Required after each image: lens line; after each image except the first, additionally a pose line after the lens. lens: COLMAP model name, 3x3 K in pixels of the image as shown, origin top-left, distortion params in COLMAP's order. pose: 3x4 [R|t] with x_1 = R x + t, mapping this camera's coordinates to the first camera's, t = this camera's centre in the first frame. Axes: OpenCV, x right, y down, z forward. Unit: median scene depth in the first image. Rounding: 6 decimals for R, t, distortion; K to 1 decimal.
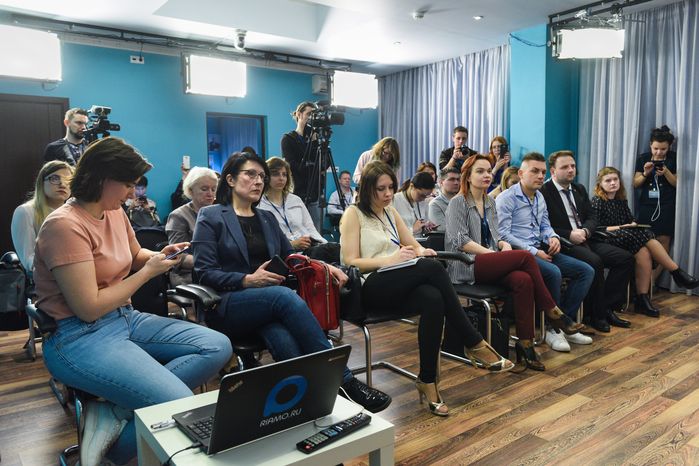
lens RADIAL K [[525.6, 0, 349.7], [0, 525.6, 233.7], [0, 0, 1]] dist [-0.008640, 0.001408]
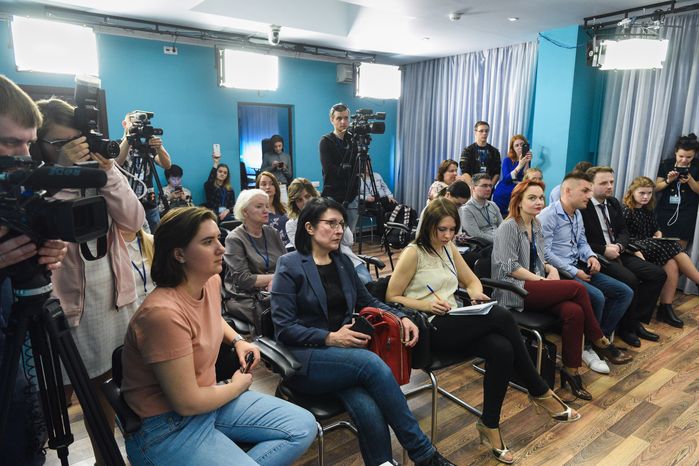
lens RADIAL K [[467.8, 0, 350.1], [0, 467.8, 232.3], [0, 0, 1]] dist [0.017069, -0.004257]
pose [[0.999773, 0.018703, 0.010240, -0.081472], [-0.019589, 0.995324, 0.094587, -0.099753], [-0.008423, -0.094766, 0.995464, 0.079650]]
